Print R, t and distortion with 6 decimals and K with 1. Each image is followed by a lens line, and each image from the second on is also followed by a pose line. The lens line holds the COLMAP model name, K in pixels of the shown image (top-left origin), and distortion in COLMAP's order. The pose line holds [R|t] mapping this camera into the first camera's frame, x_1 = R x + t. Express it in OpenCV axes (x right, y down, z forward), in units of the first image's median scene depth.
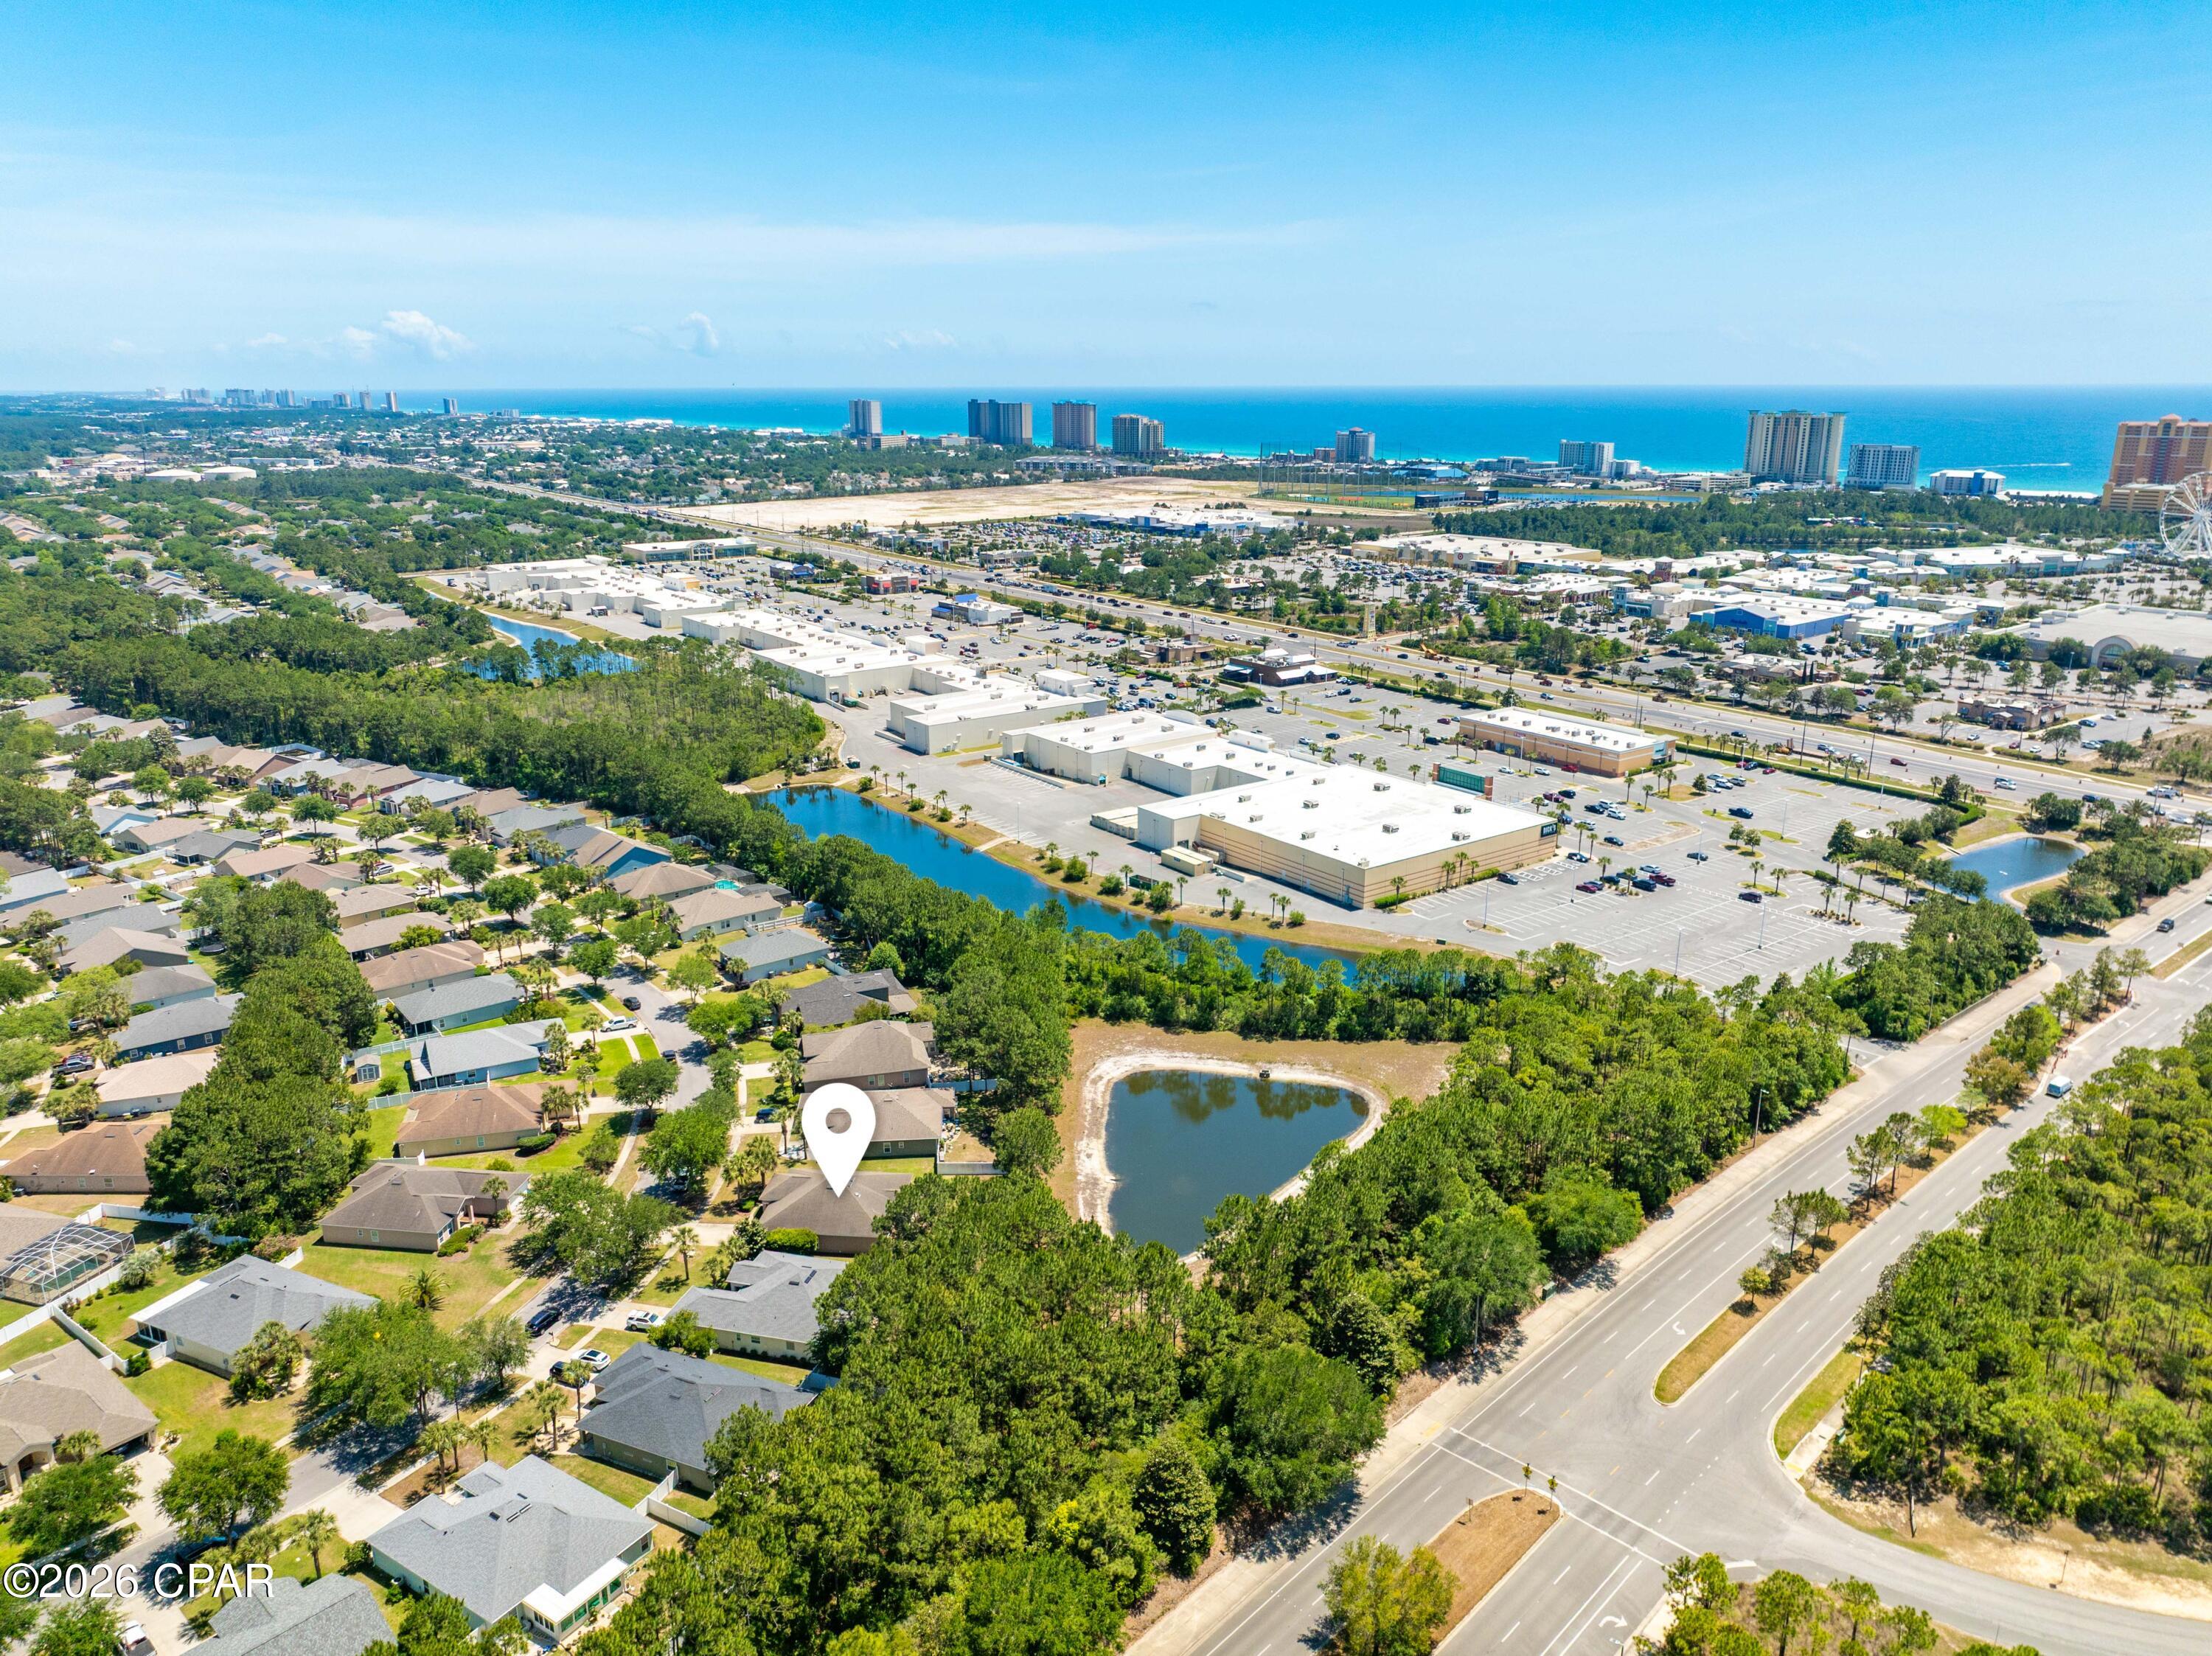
lens RADIAL K [[1540.5, 0, 1108.4], [0, 1540.5, 837.1], [0, 0, 1]] dist [0.004665, -0.006195]
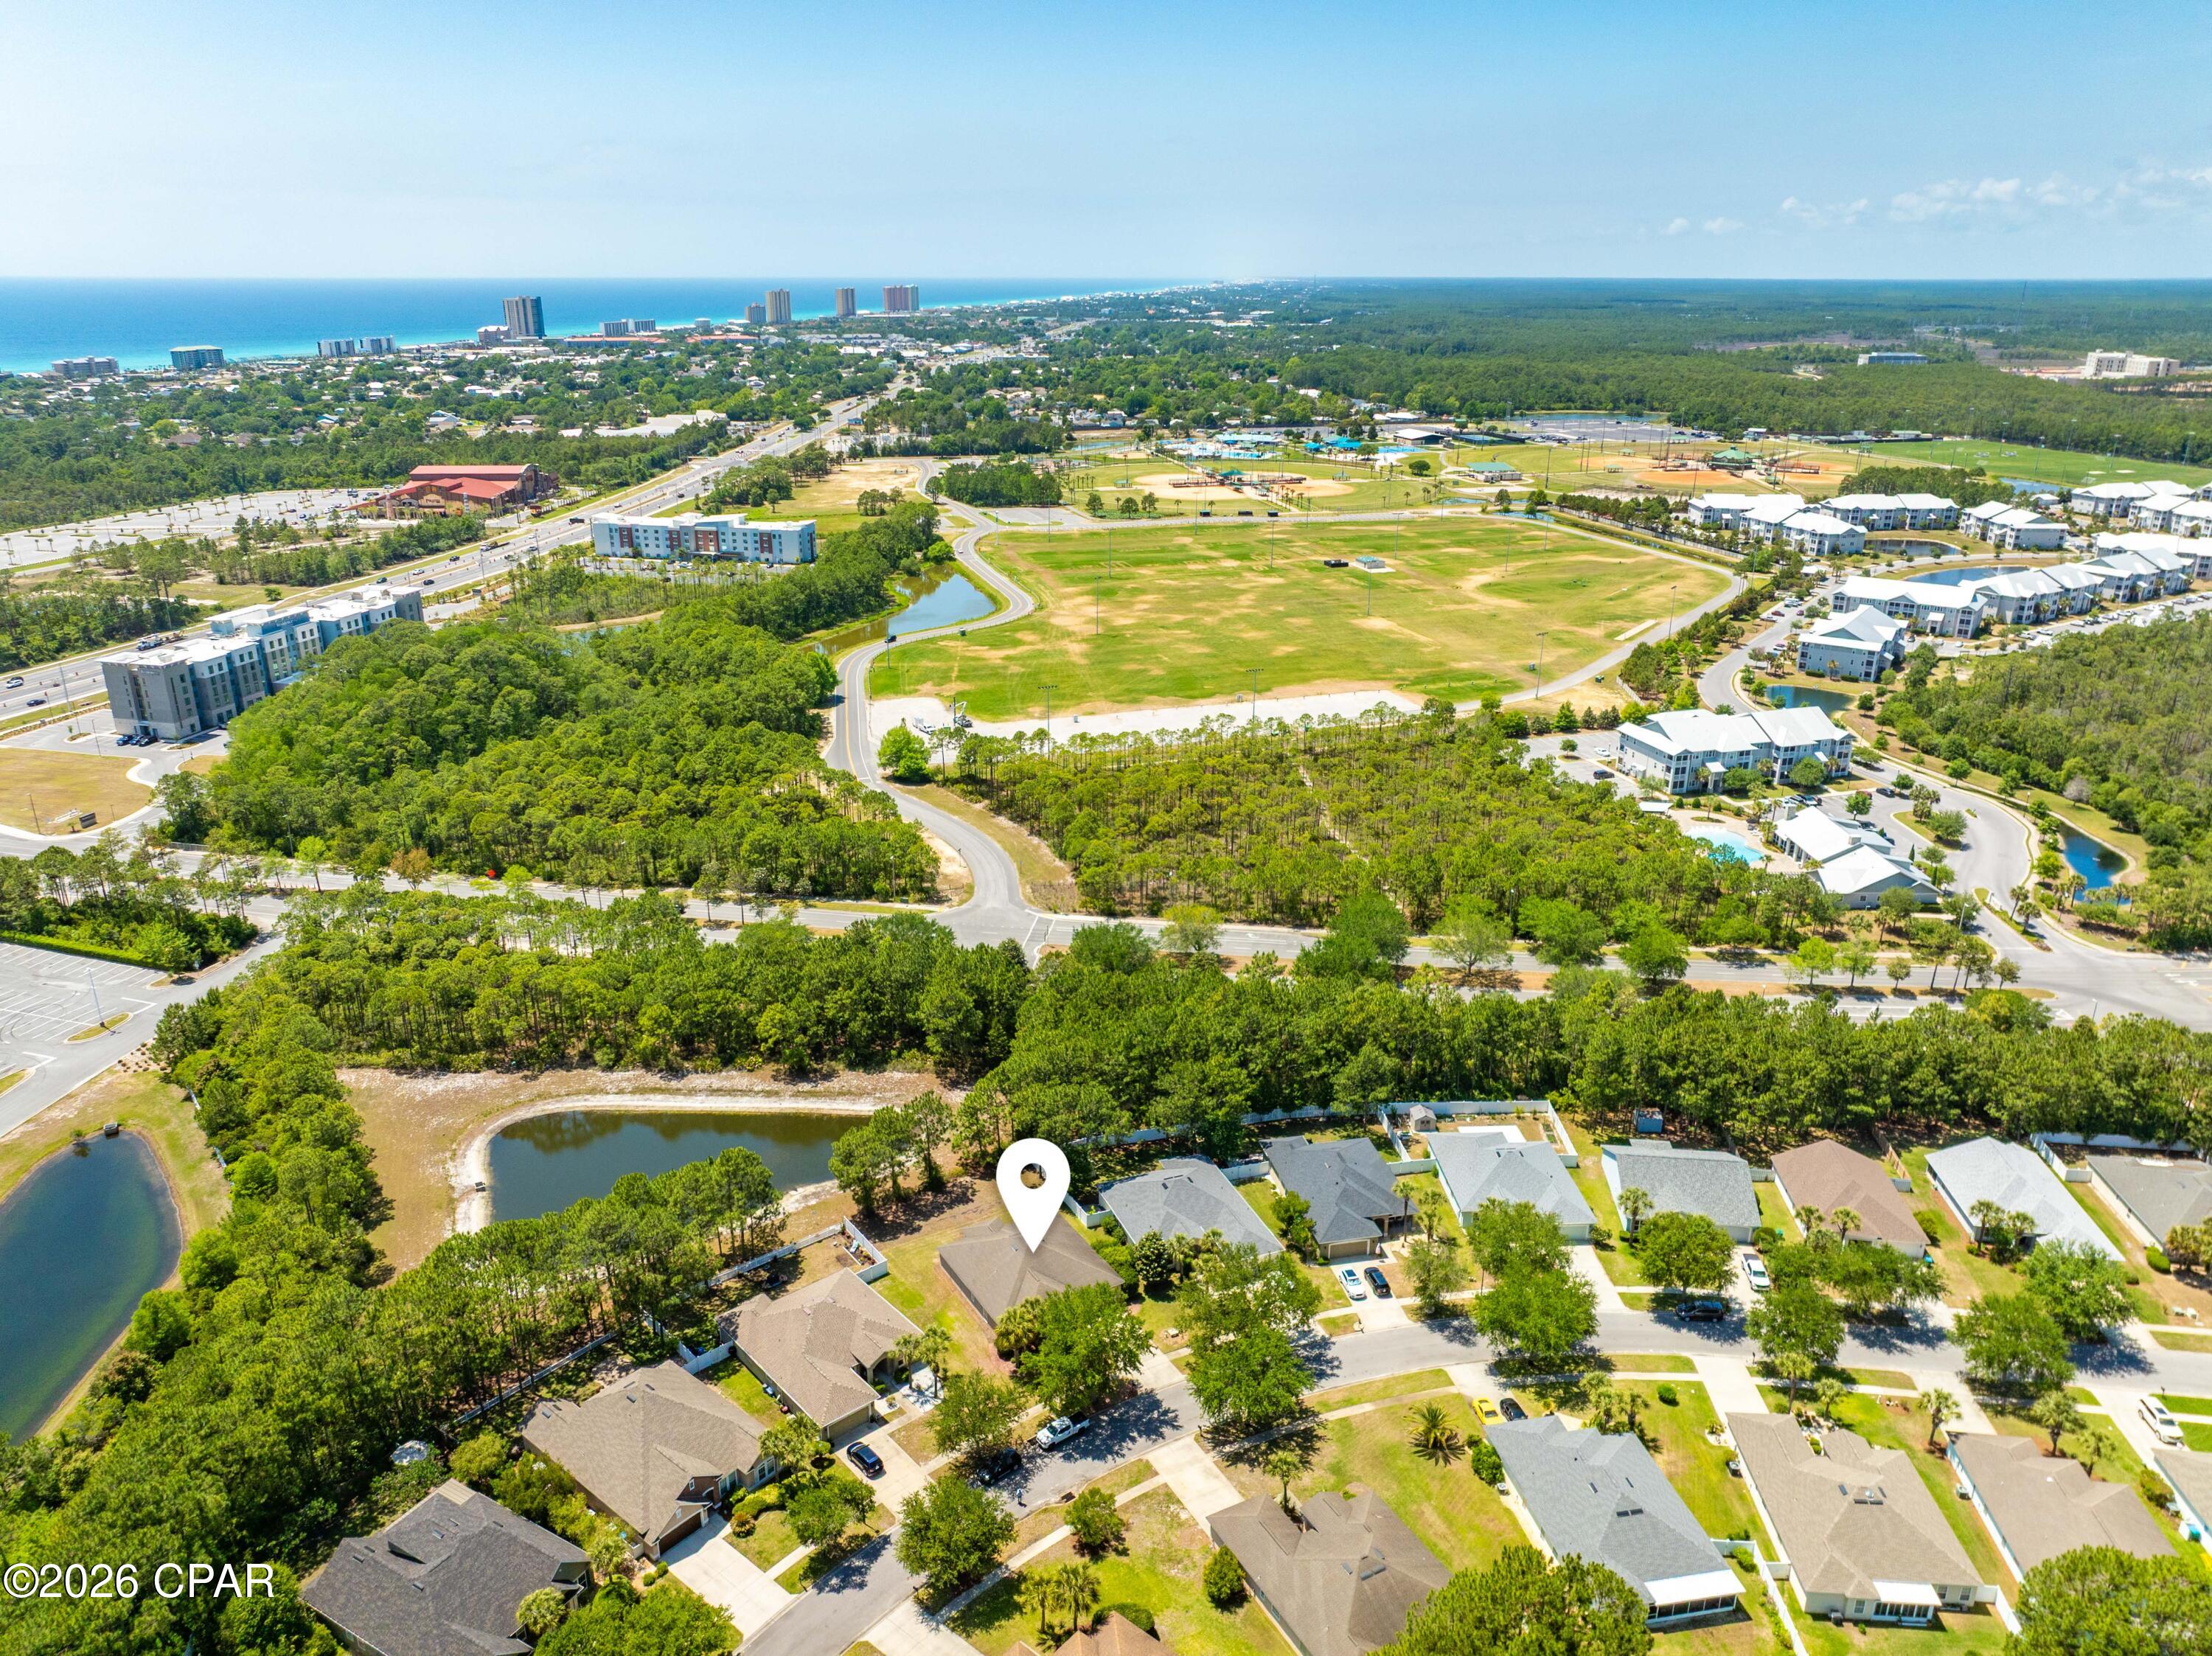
lens RADIAL K [[1554.5, 0, 1106.0], [0, 1554.5, 828.0], [0, 0, 1]] dist [0.004304, -0.001616]
pose [[-0.585381, -0.270892, 0.764164, -0.365264], [0.231096, 0.847680, 0.477528, -0.176954], [-0.777125, 0.456131, -0.433614, 0.549488]]
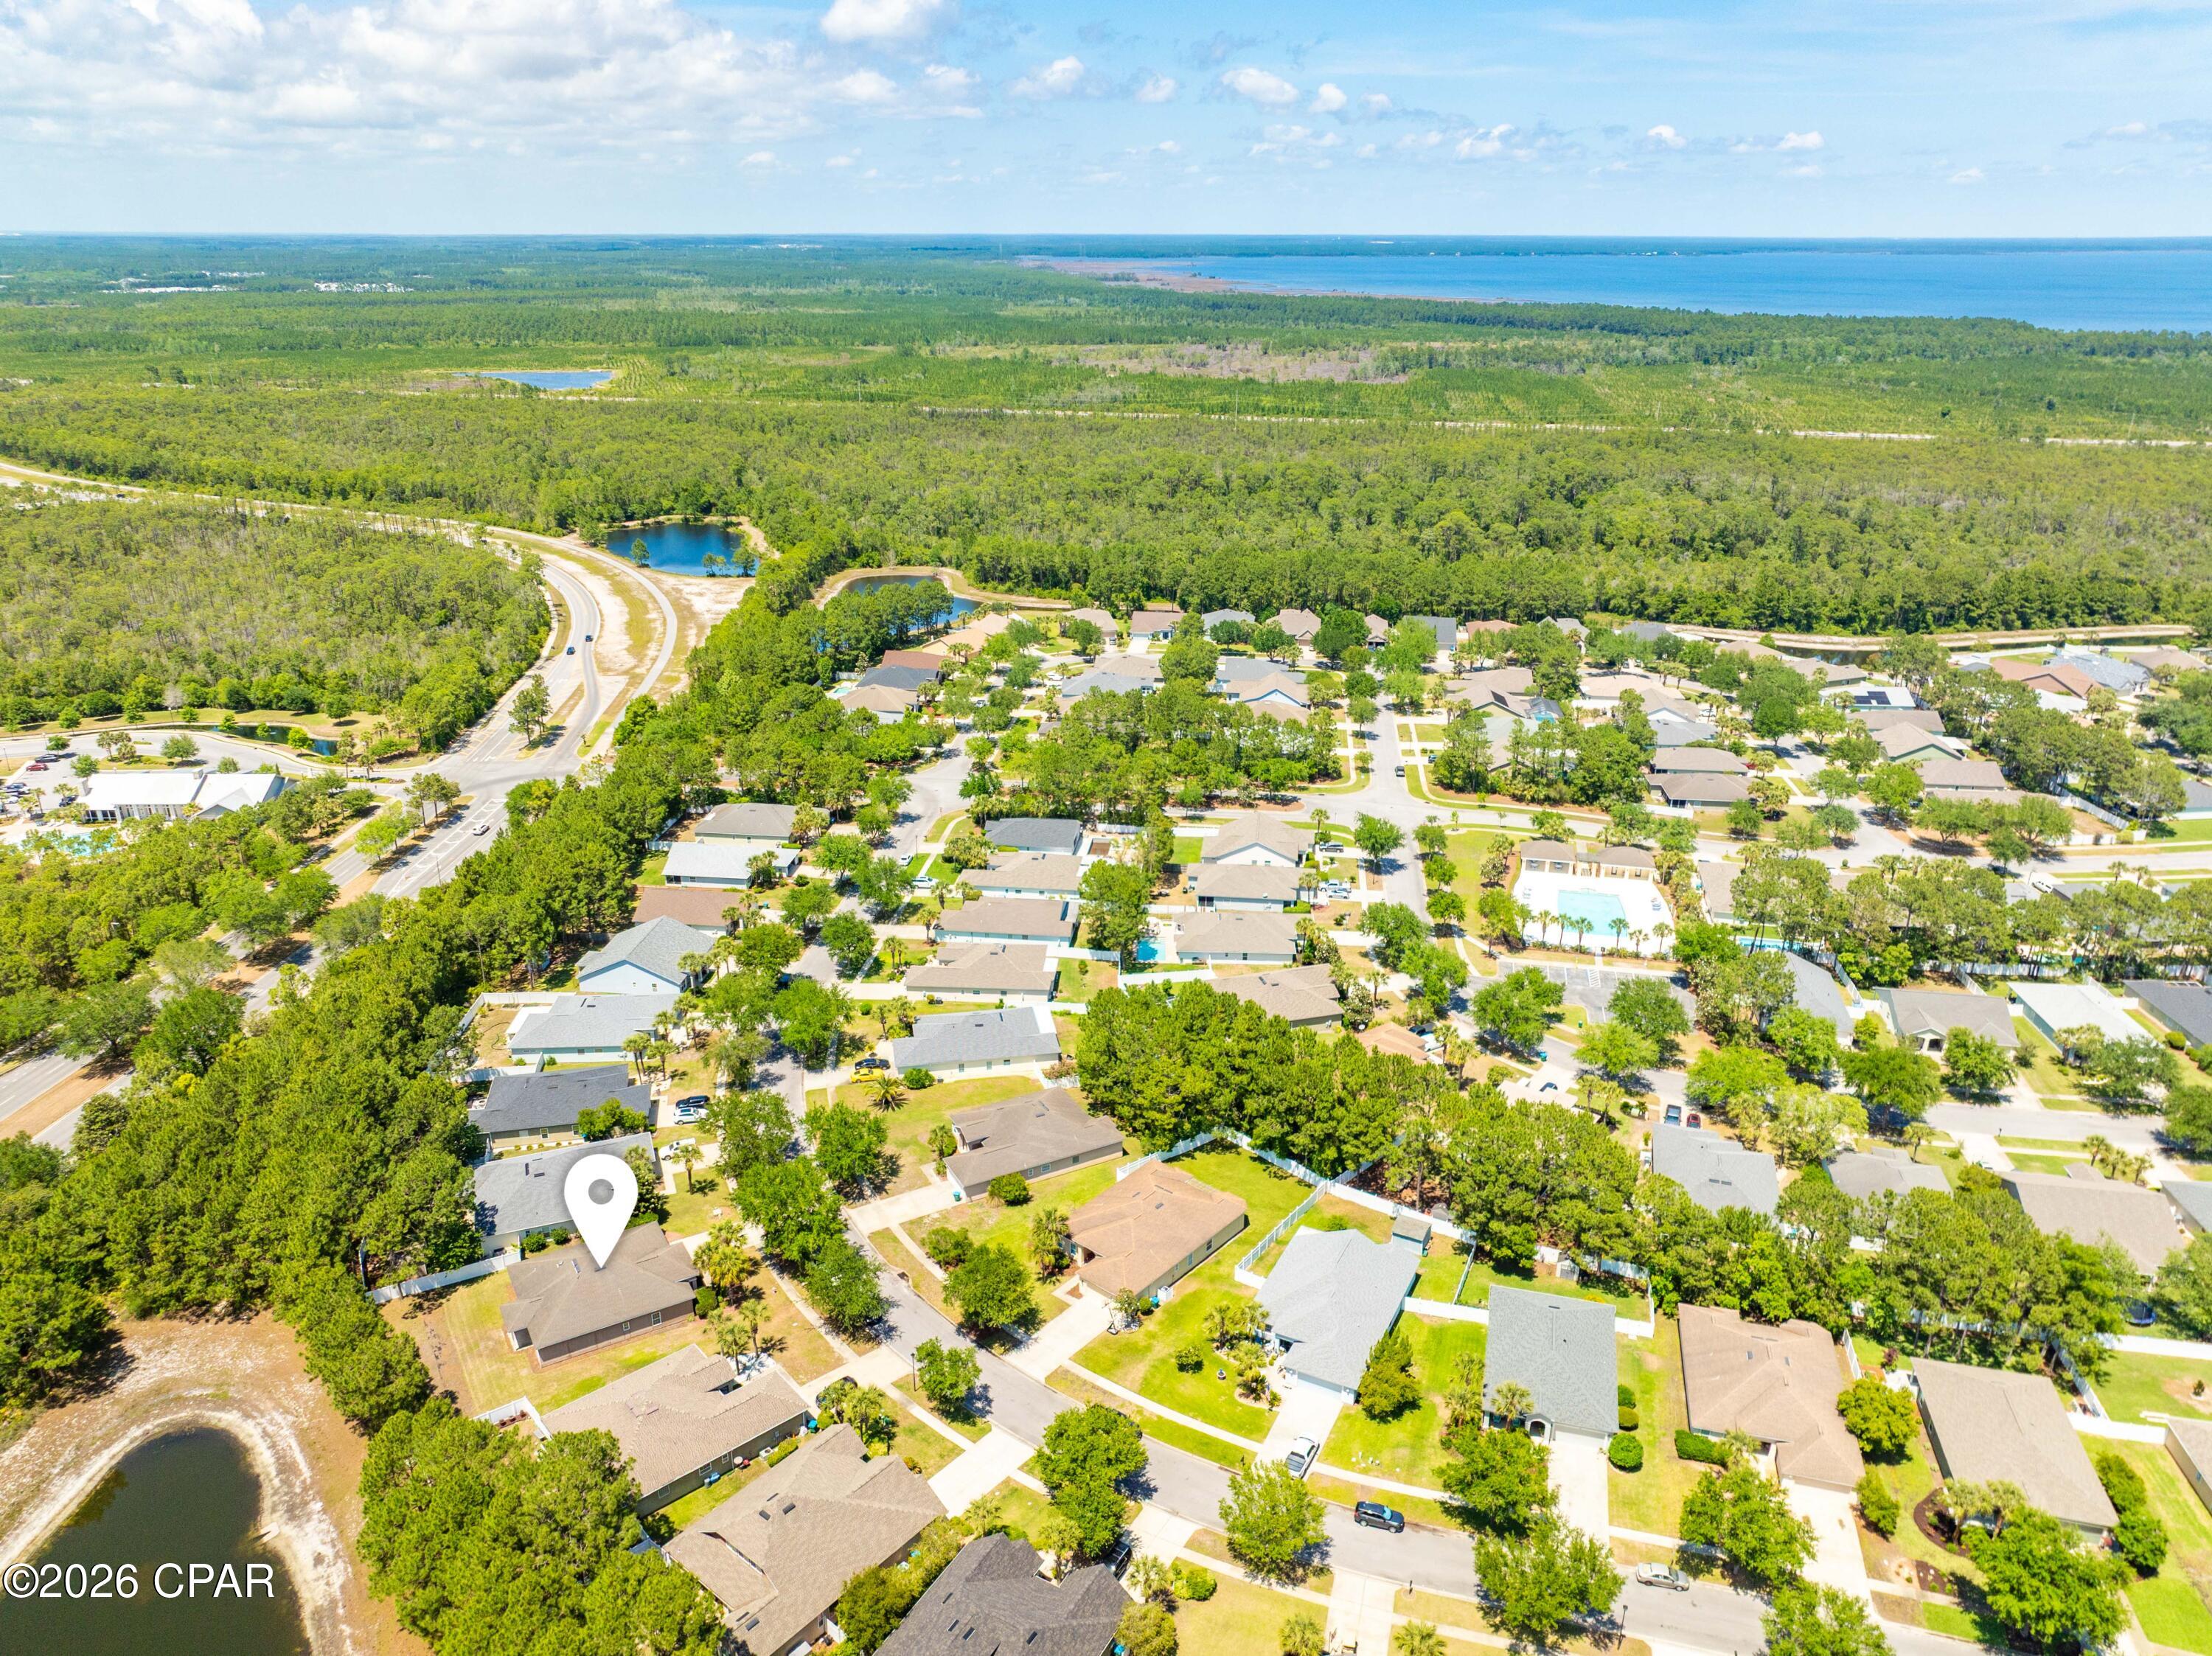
lens RADIAL K [[1541.9, 0, 1117.7], [0, 1541.9, 833.8], [0, 0, 1]] dist [-0.021084, 0.030980]
pose [[-0.806132, 0.216934, -0.550536, 0.002753], [-0.168828, 0.807387, 0.565352, -0.218525], [0.567140, 0.548695, -0.614236, 0.686120]]
